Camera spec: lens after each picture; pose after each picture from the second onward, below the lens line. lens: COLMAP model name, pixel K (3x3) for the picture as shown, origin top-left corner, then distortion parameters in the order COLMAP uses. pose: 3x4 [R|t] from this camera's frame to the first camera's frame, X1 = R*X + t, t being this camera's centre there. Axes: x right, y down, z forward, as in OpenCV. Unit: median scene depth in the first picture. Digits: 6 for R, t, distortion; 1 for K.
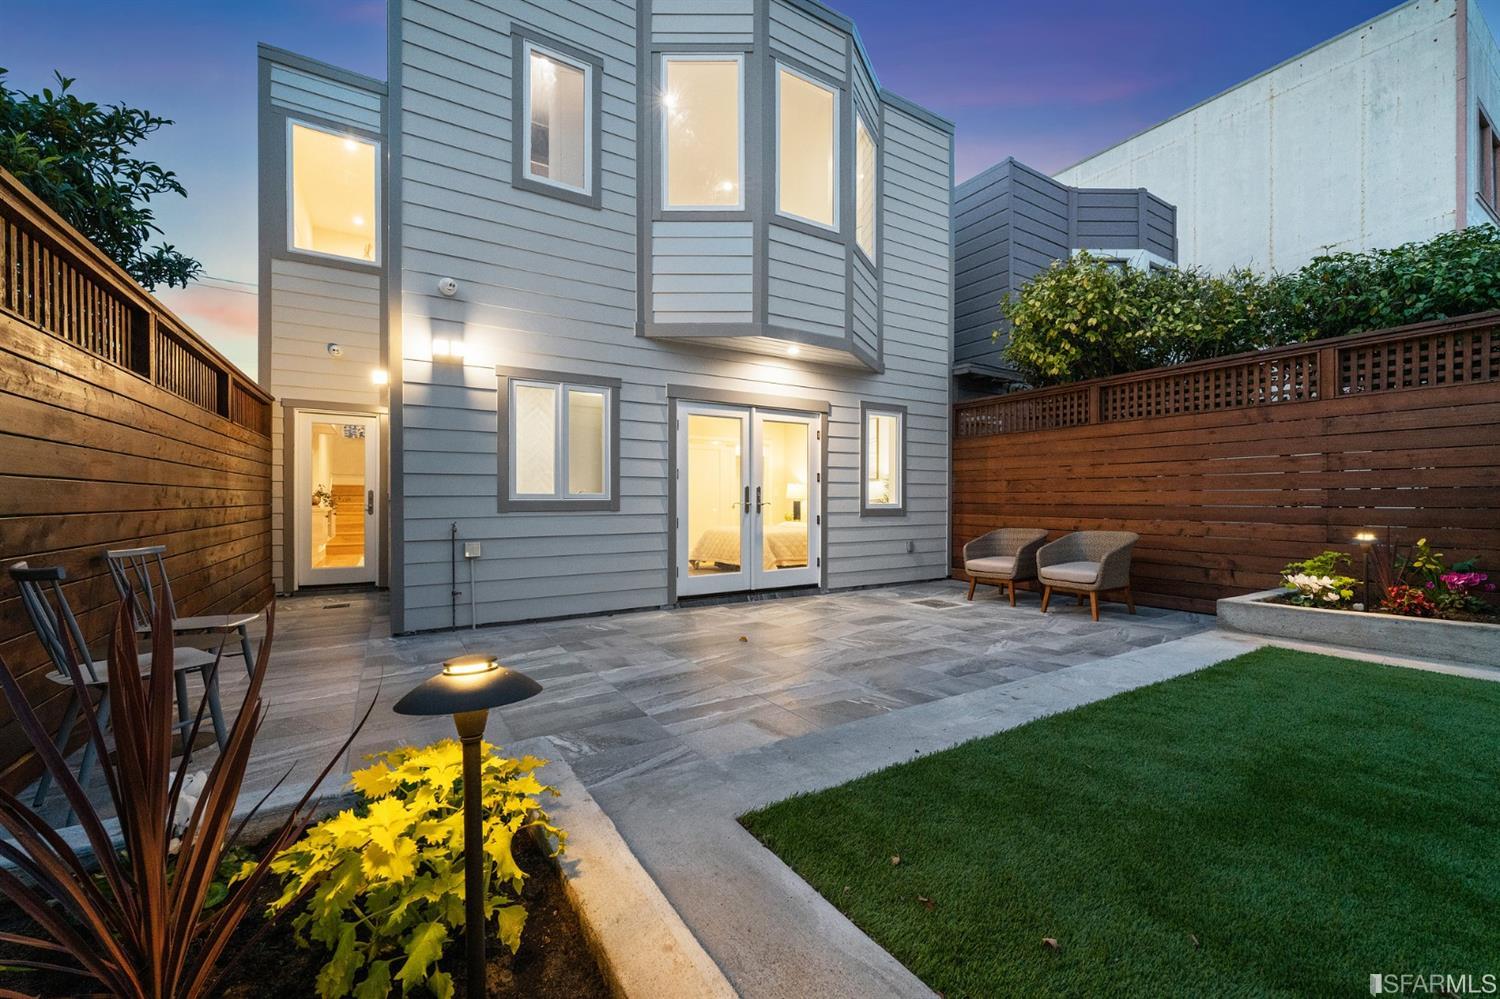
lens RADIAL K [[594.5, 0, 752.9], [0, 594.5, 501.8], [0, 0, 1]] dist [0.000528, -0.000091]
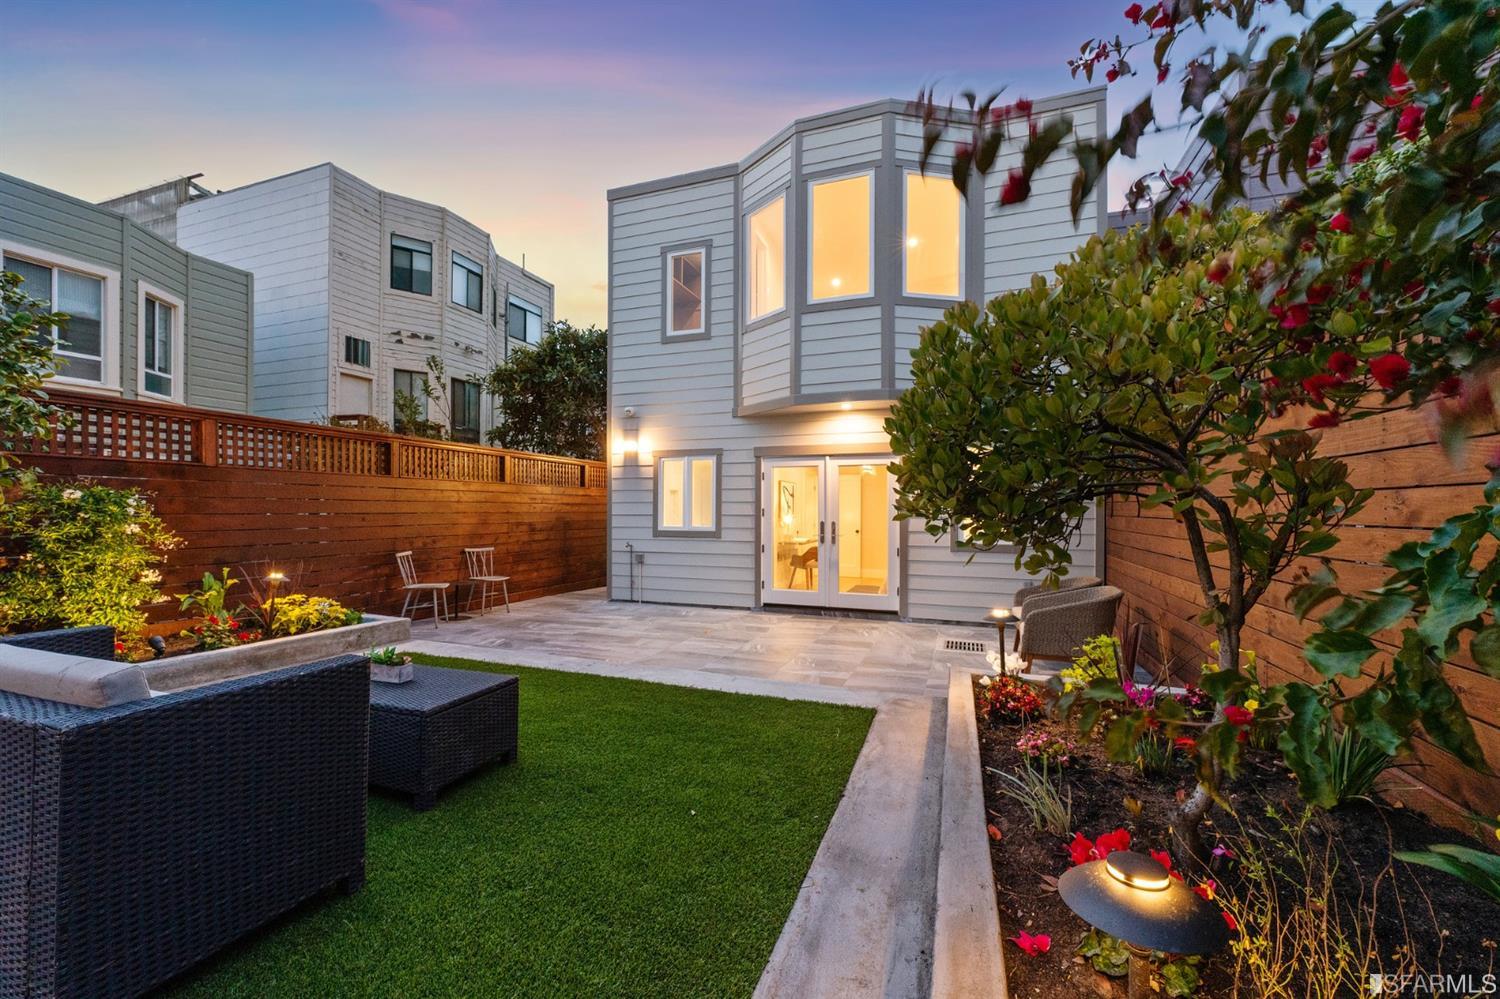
lens RADIAL K [[587.5, 0, 752.0], [0, 587.5, 506.5], [0, 0, 1]] dist [-0.000357, -0.000094]
pose [[0.626554, -0.003148, -0.779372, 0.927483], [-0.006798, 0.999932, -0.009504, -0.048398], [0.779349, 0.011253, 0.626490, 0.144043]]
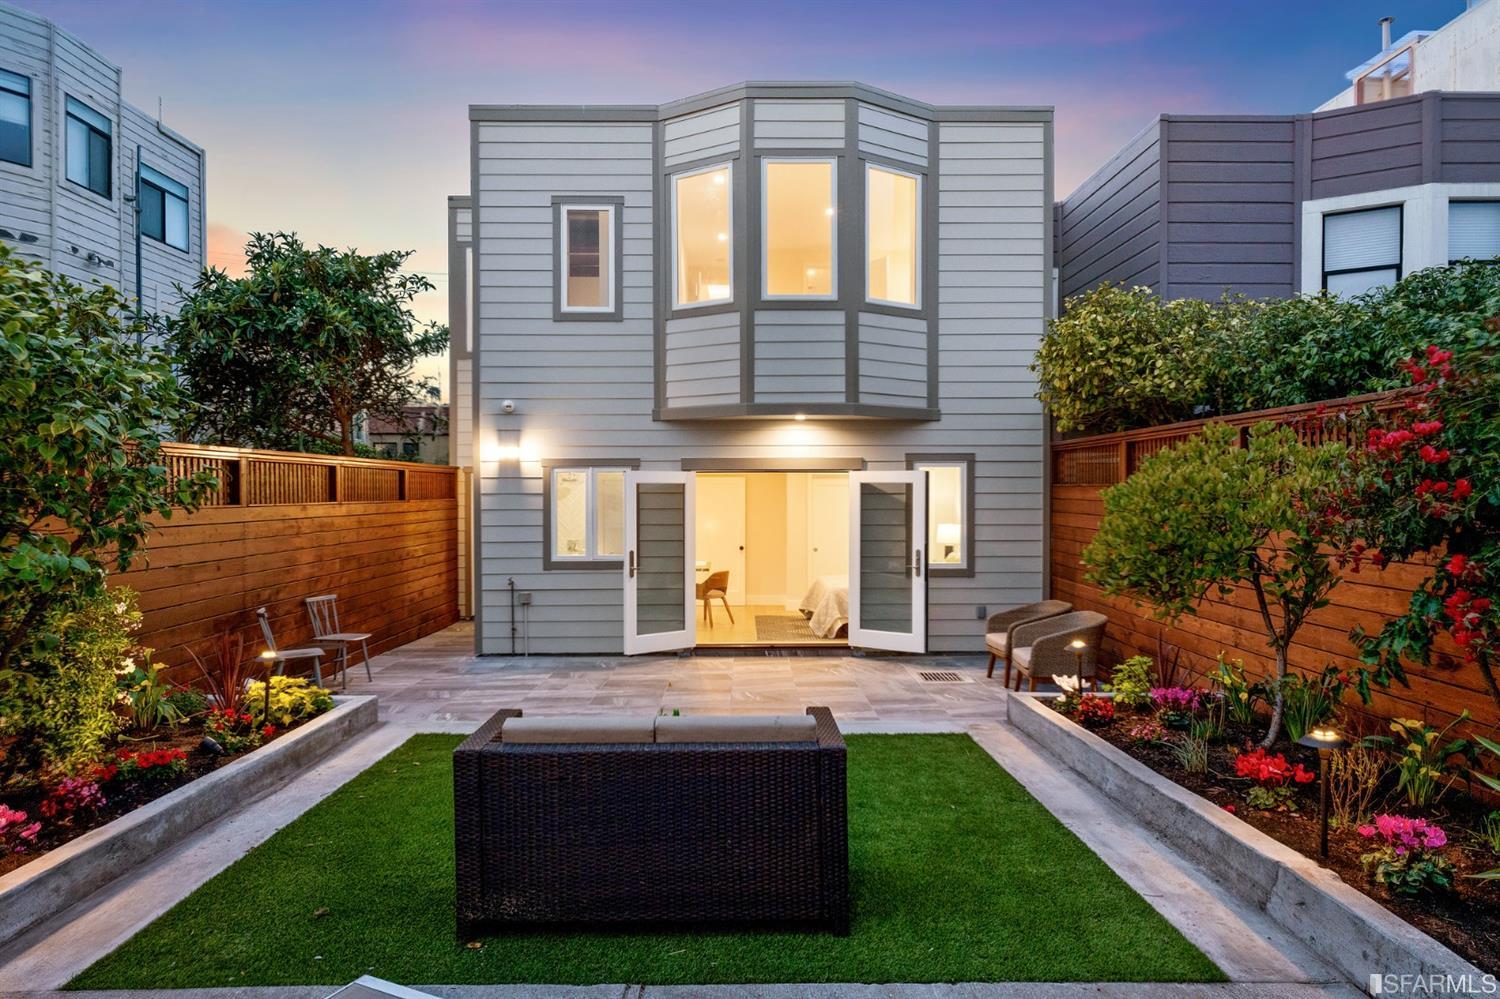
lens RADIAL K [[895.7, 0, 750.0], [0, 895.7, 499.5], [0, 0, 1]] dist [0.003391, 0.001688]
pose [[0.860358, 0.001517, -0.509688, 0.855756], [0.000600, 0.999992, 0.003990, -0.128132], [0.509690, -0.003739, 0.860350, -0.417507]]
